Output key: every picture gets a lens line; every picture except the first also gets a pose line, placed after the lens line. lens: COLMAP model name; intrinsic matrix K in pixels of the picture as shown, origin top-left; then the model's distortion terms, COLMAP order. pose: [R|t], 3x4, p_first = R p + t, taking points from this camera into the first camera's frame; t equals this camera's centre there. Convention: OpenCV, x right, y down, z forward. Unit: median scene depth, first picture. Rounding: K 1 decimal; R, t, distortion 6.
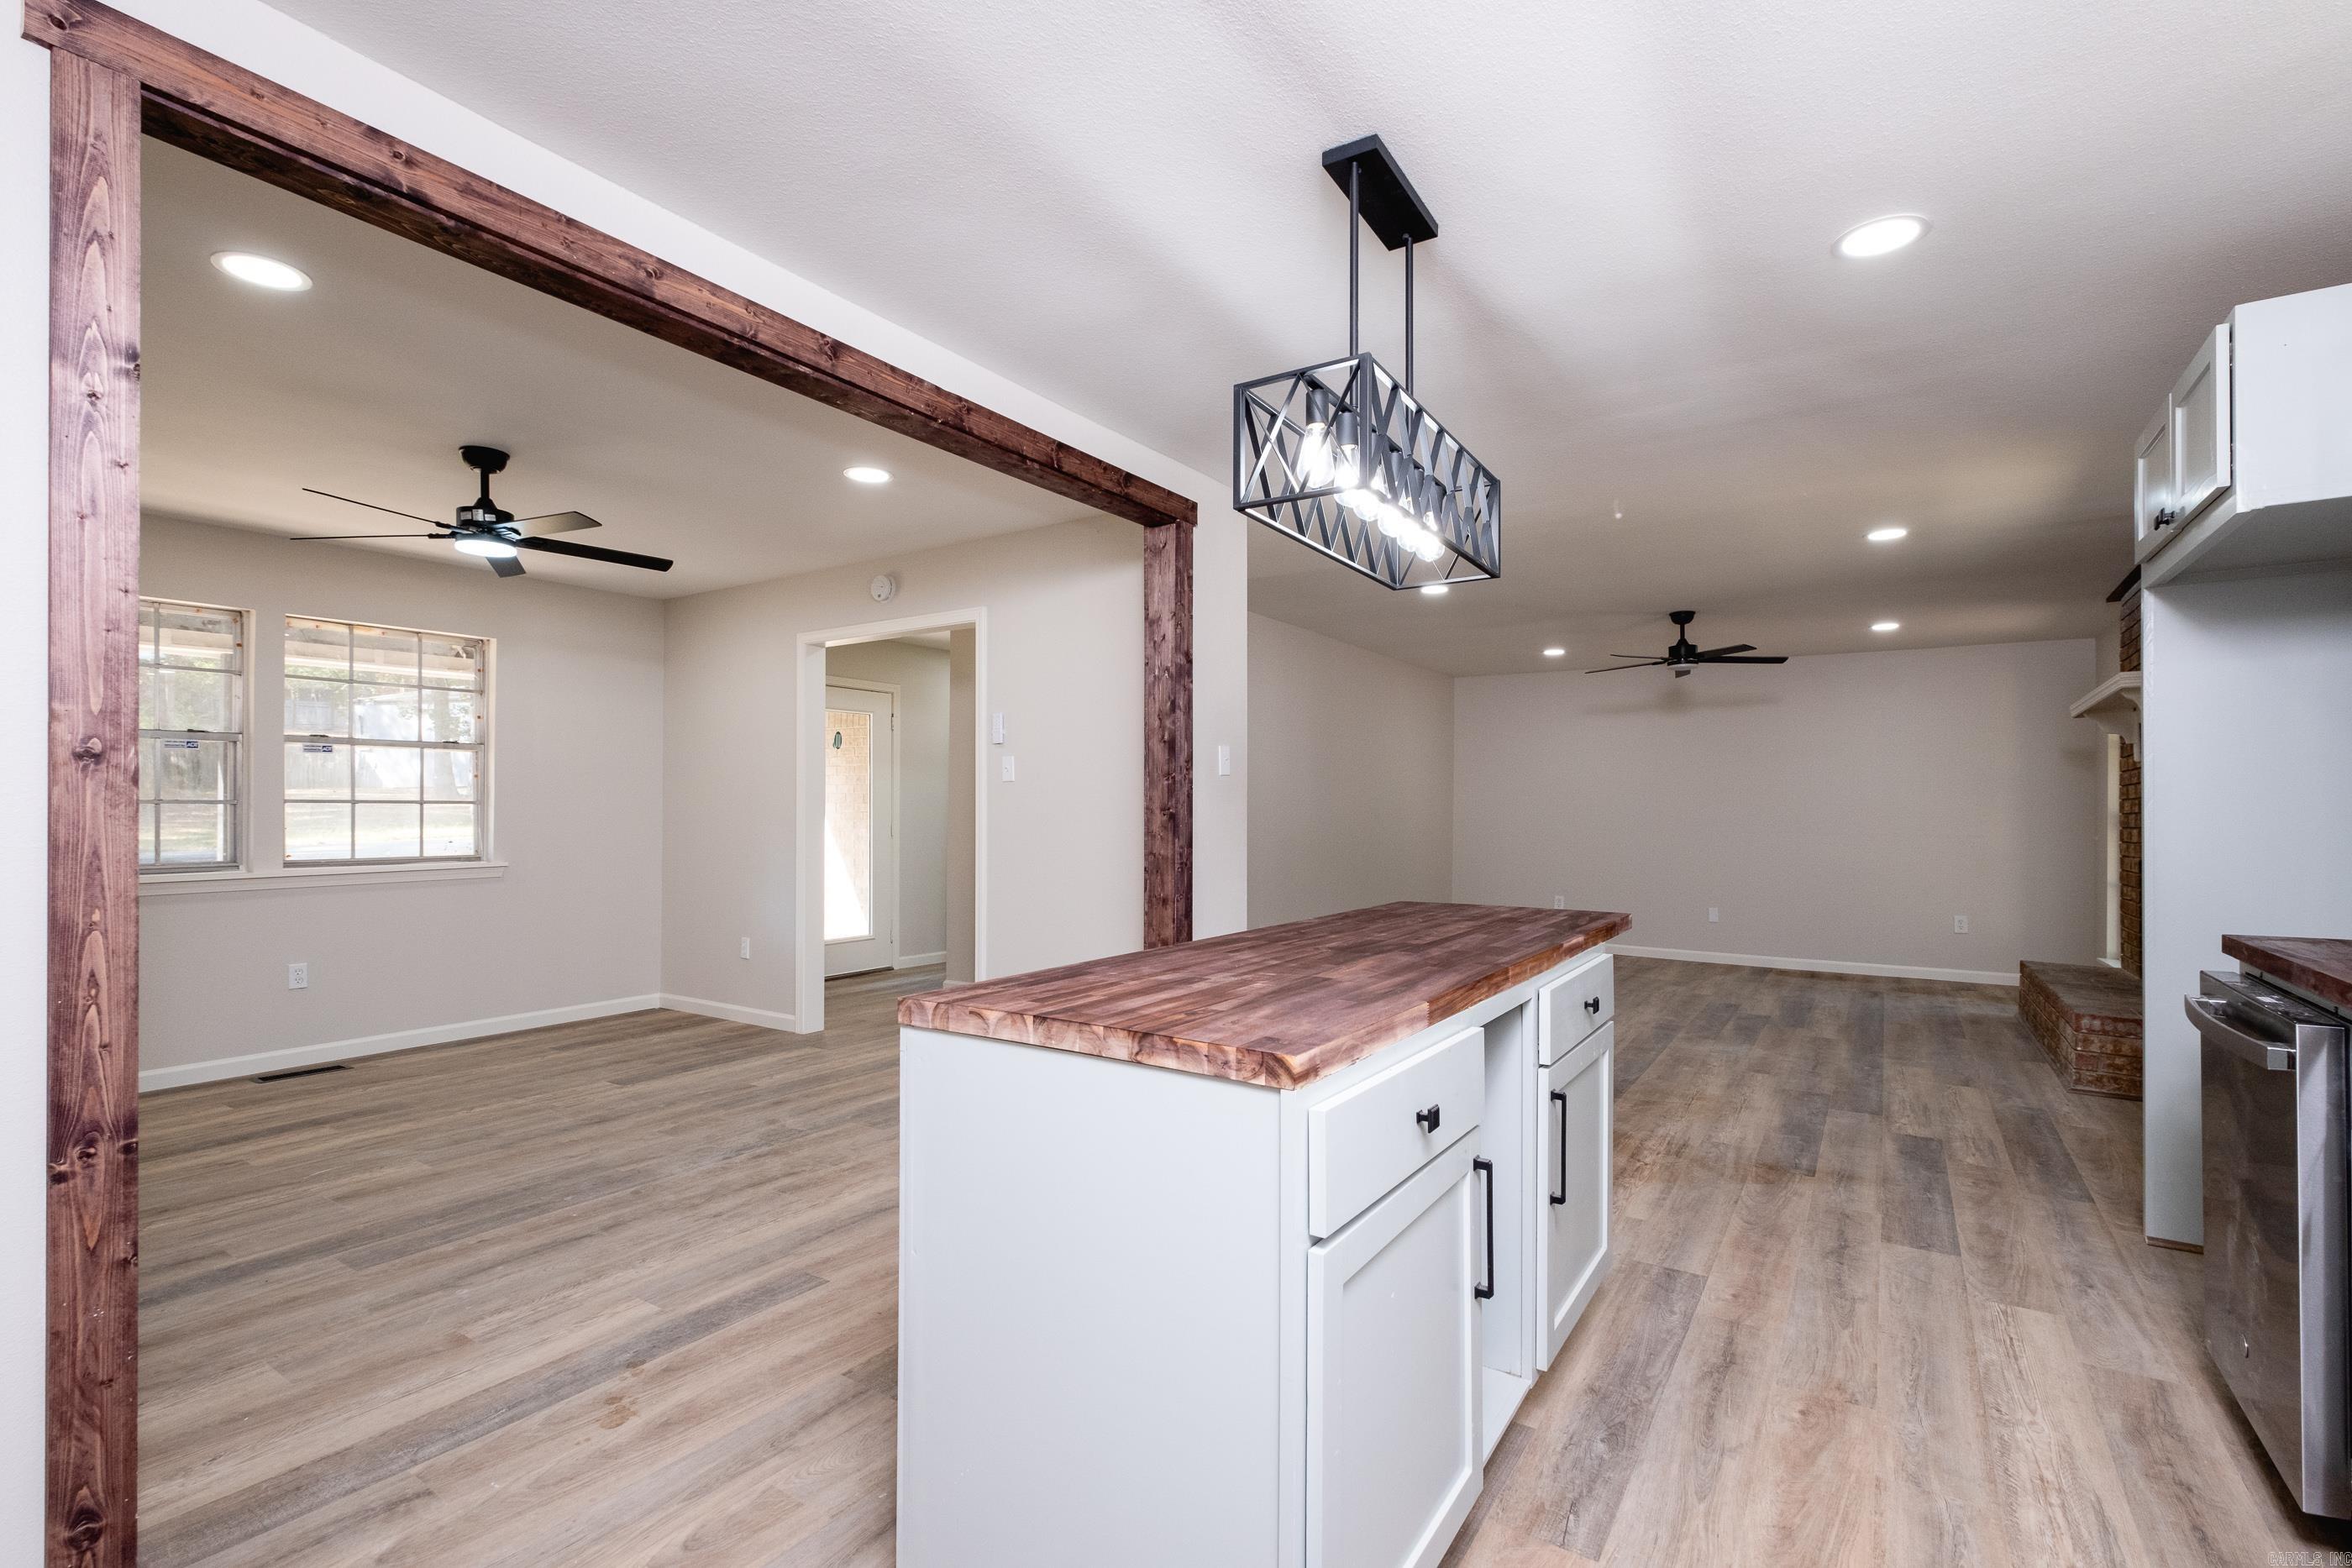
lens RADIAL K [[1055.8, 0, 1198.9], [0, 1055.8, 798.5], [0, 0, 1]] dist [0.000936, -0.000542]
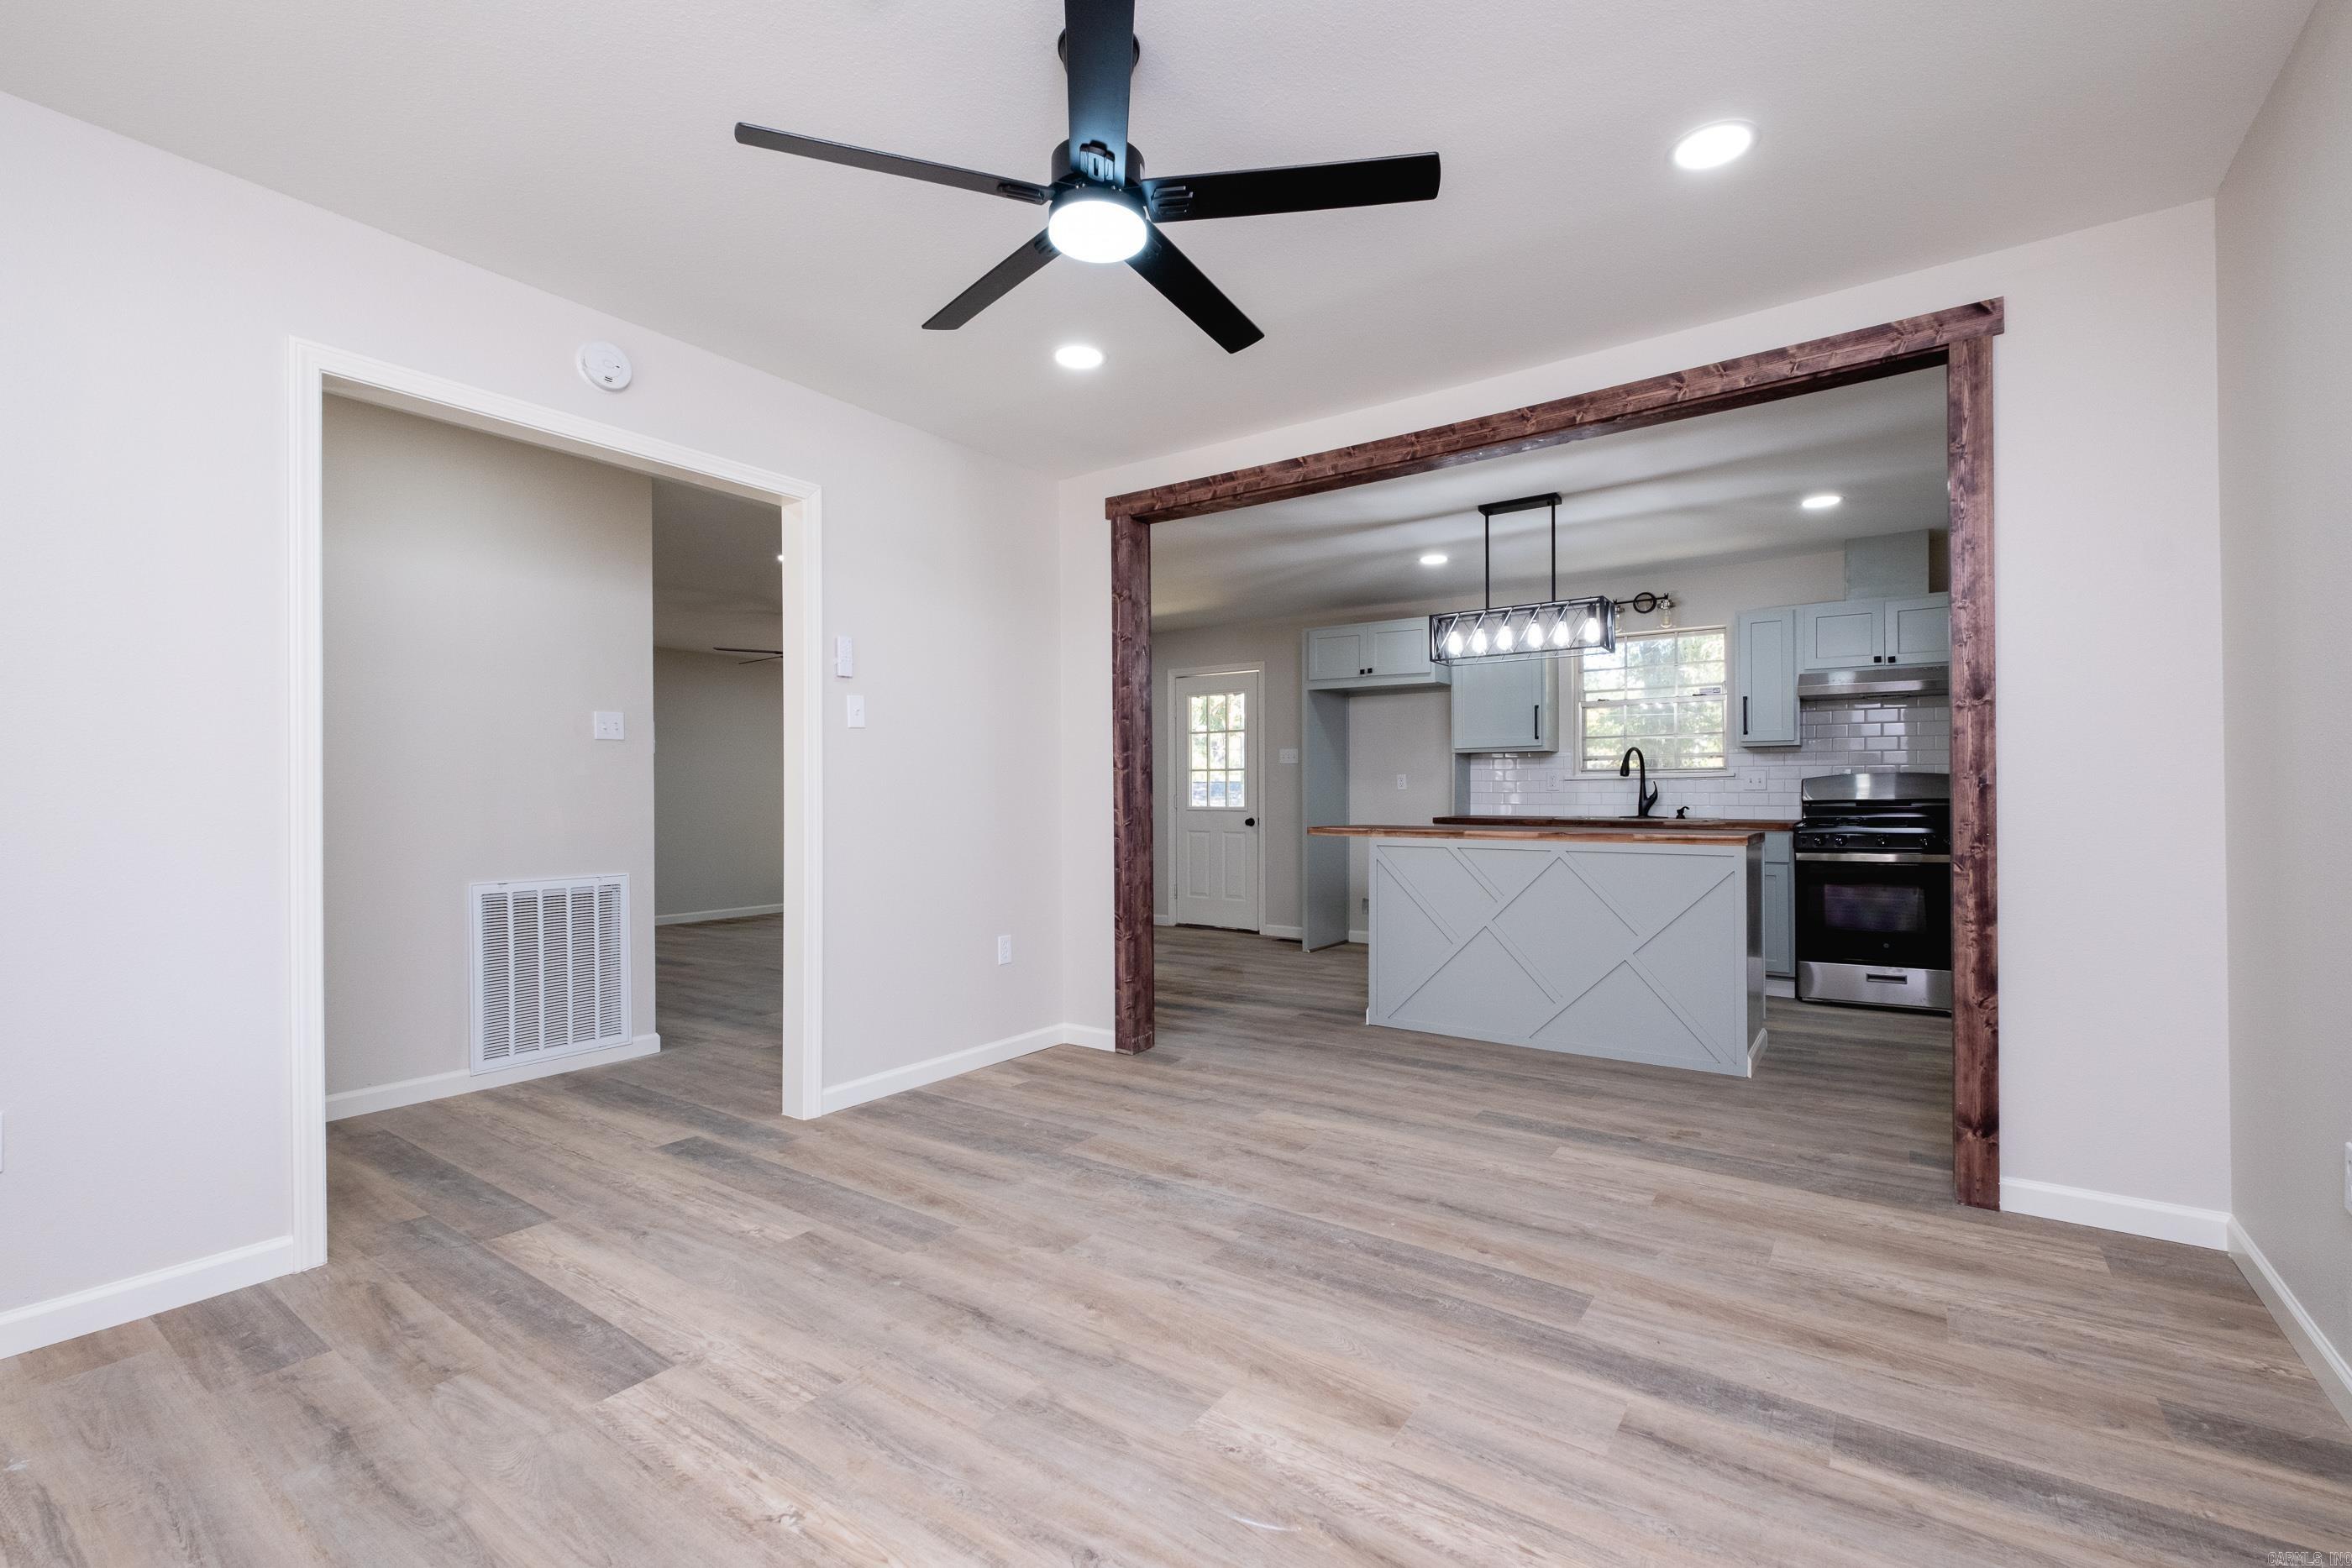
lens RADIAL K [[1004.5, 0, 1161.4], [0, 1004.5, 806.5], [0, 0, 1]] dist [-0.009734, -0.000436]
pose [[0.057201, -0.012190, 0.998288, -1.232539], [-0.006229, 0.999902, 0.012567, 0.037951], [-0.998343, -0.006937, 0.057119, 0.997562]]
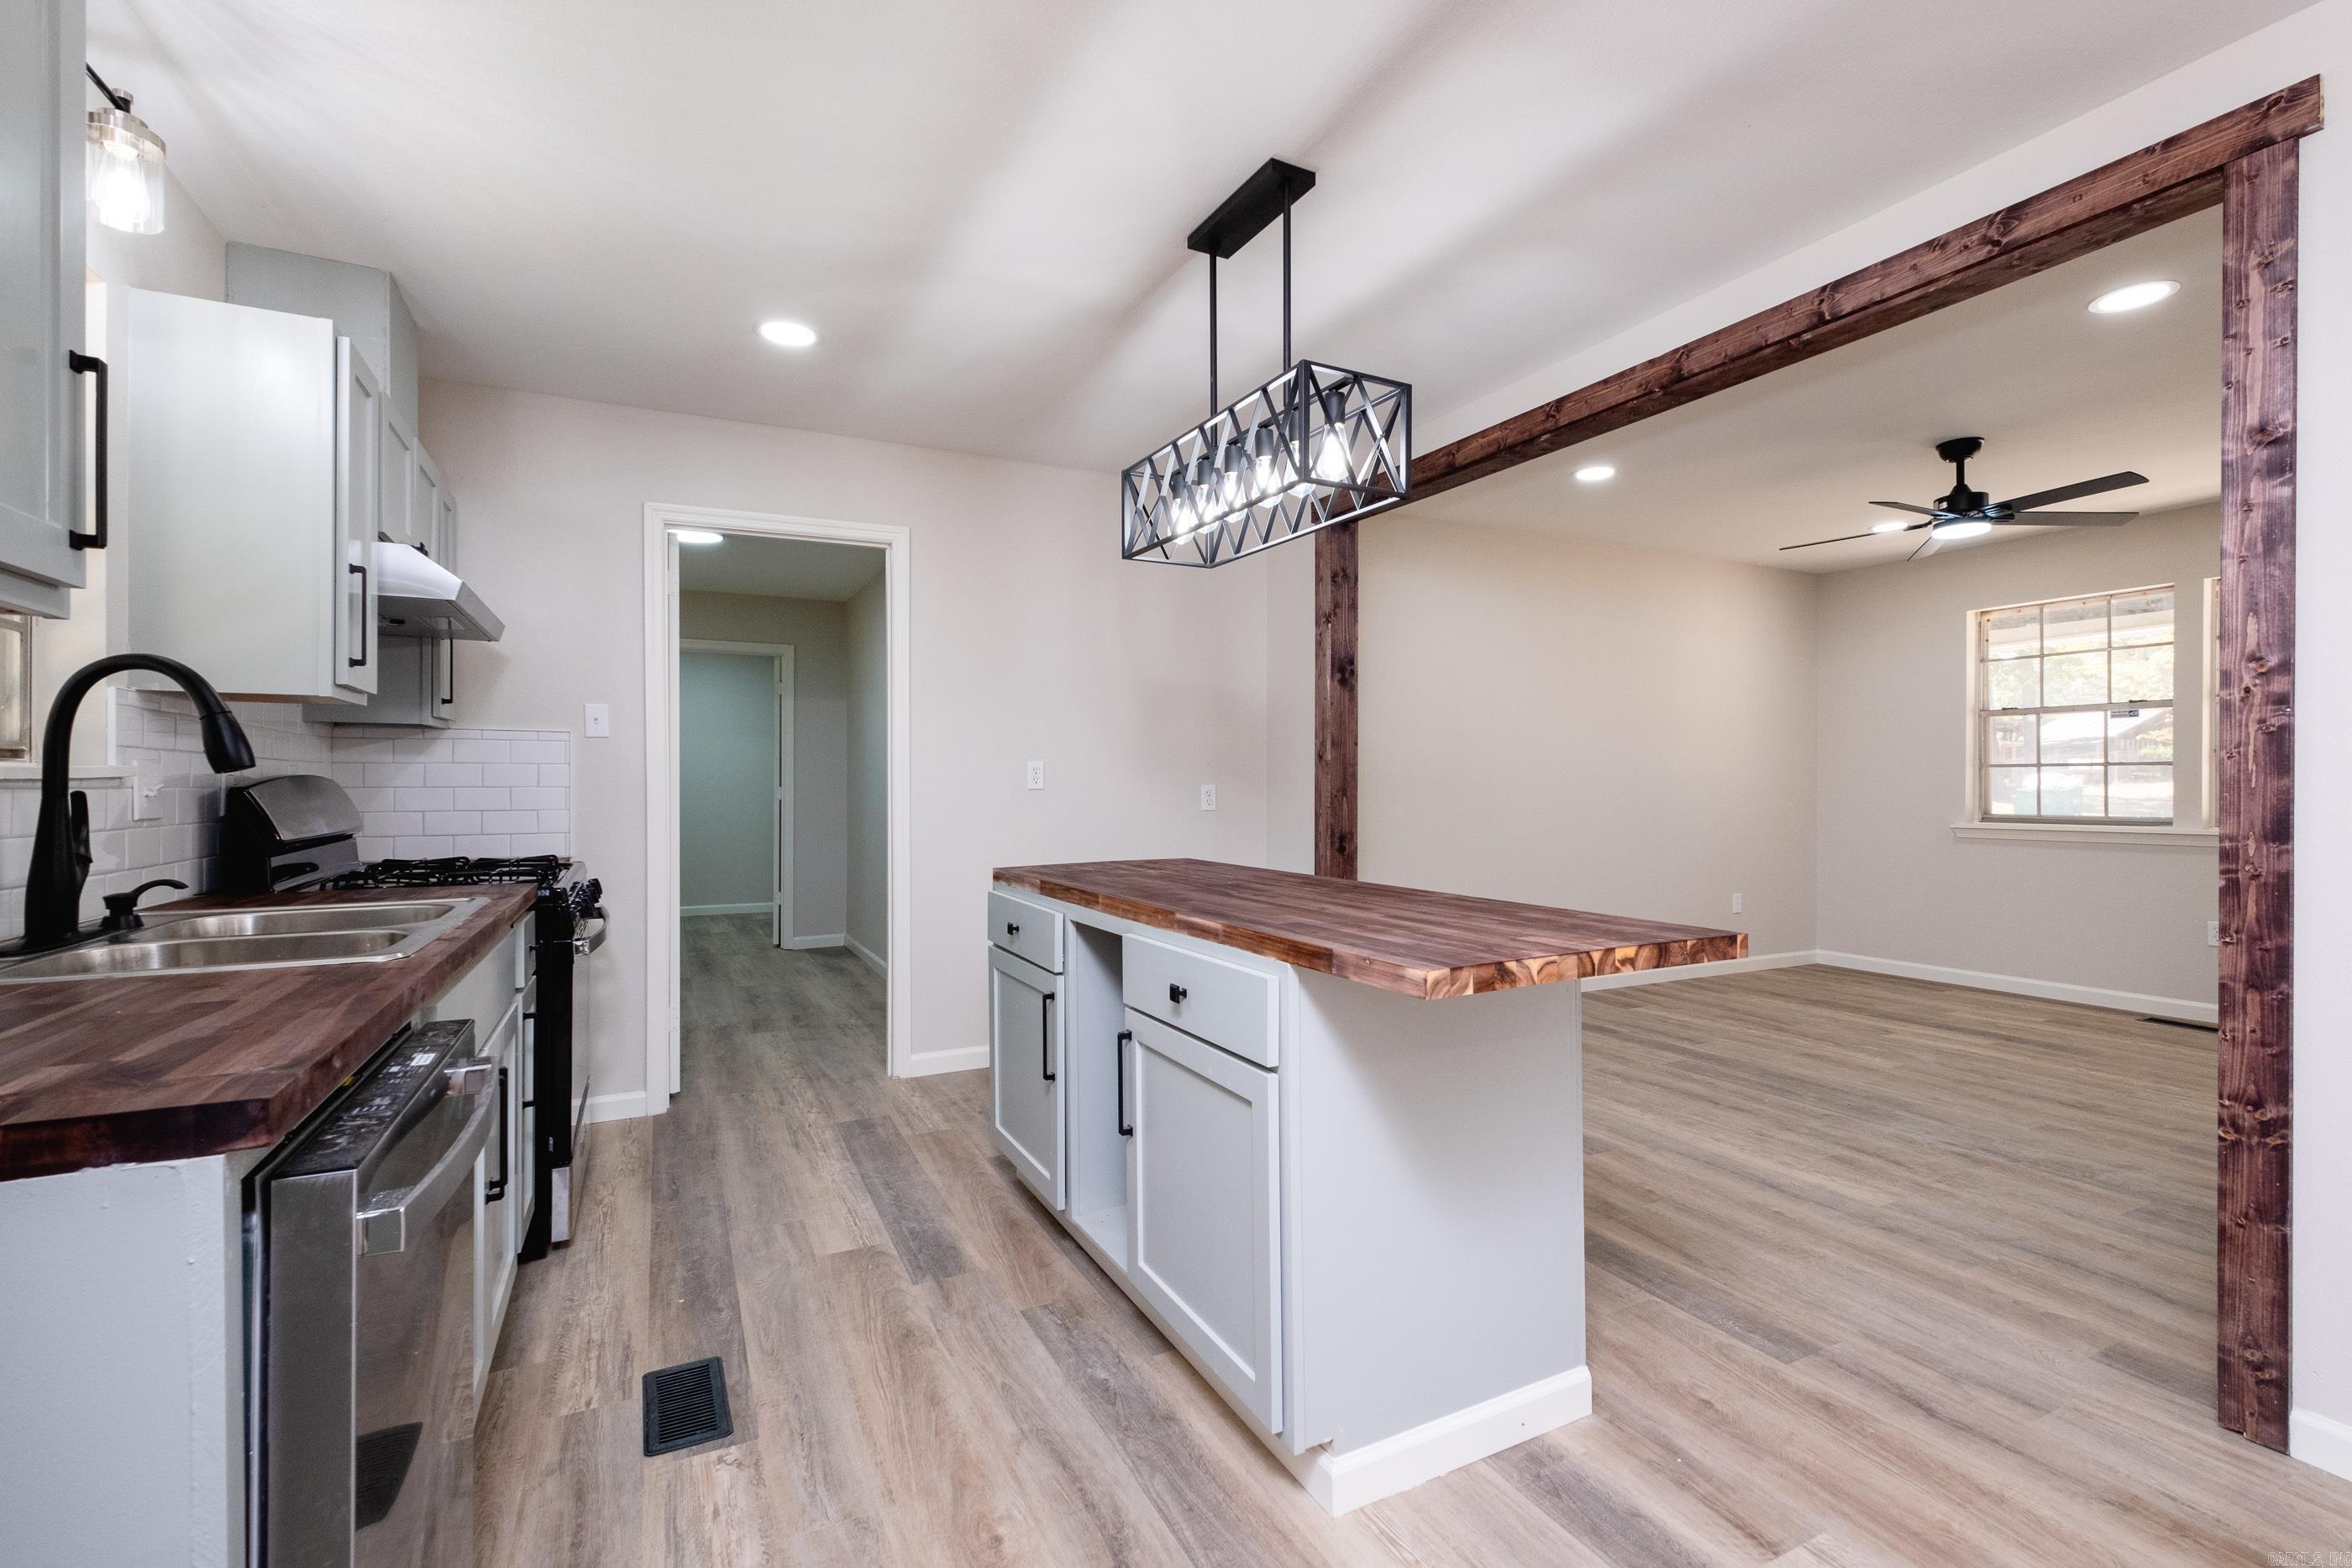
lens RADIAL K [[1029.2, 0, 1190.1], [0, 1029.2, 773.4], [0, 0, 1]] dist [0.001745, -0.000222]
pose [[-0.495347, -0.003446, -0.868688, 0.684573], [0.015750, 0.999792, -0.012947, 0.015827], [0.868552, -0.020096, -0.495190, 0.888385]]
